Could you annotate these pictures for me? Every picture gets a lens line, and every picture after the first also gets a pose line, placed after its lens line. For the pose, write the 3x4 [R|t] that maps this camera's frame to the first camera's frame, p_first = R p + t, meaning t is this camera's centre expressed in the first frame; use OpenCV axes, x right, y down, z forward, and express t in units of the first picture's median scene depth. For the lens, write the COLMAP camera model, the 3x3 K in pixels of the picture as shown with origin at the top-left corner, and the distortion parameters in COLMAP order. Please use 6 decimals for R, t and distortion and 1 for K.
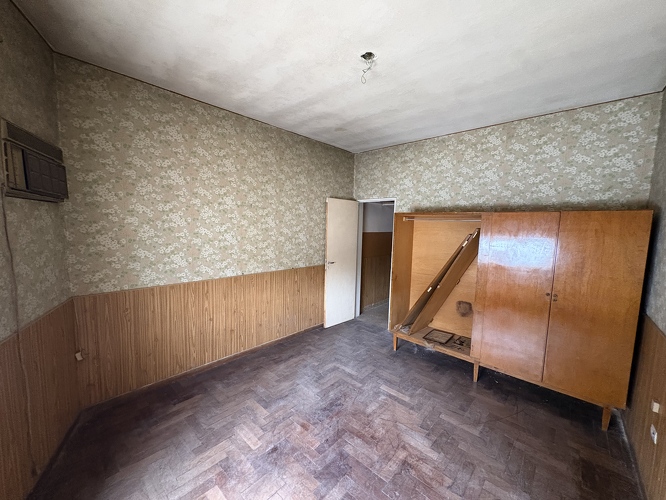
lens RADIAL K [[265.8, 0, 332.5], [0, 265.8, 251.7], [0, 0, 1]] dist [0.001481, -0.000362]
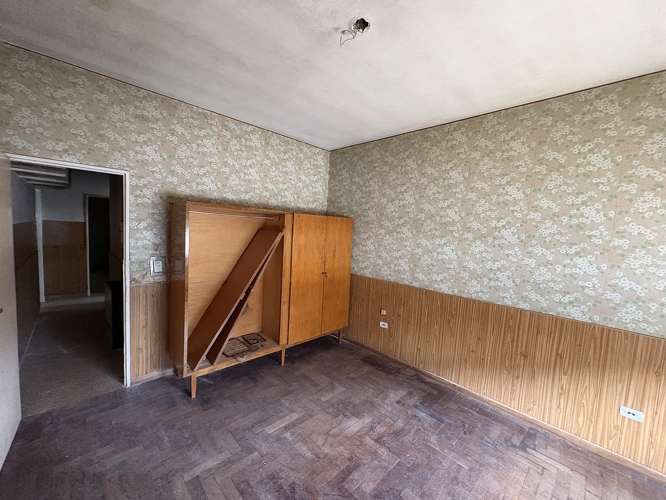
lens RADIAL K [[265.8, 0, 334.9], [0, 265.8, 250.2], [0, 0, 1]] dist [0.001481, -0.000362]
pose [[0.051177, -0.101384, 0.993530, -0.516567], [0.049655, 0.993862, 0.098860, -0.086761], [-0.997454, 0.044274, 0.055897, 0.721070]]
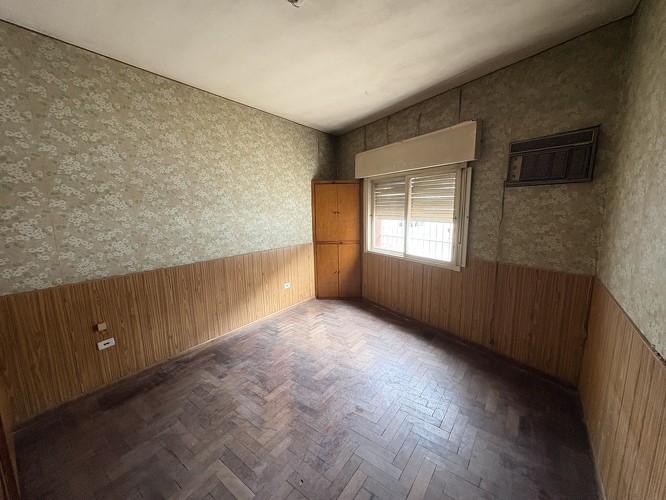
lens RADIAL K [[265.8, 0, 338.7], [0, 265.8, 246.3], [0, 0, 1]] dist [0.001481, -0.000362]
pose [[-0.993298, -0.006701, -0.115387, 0.068986], [-0.035760, 0.967152, 0.251671, -0.138902], [0.109911, 0.254111, -0.960910, 1.387693]]
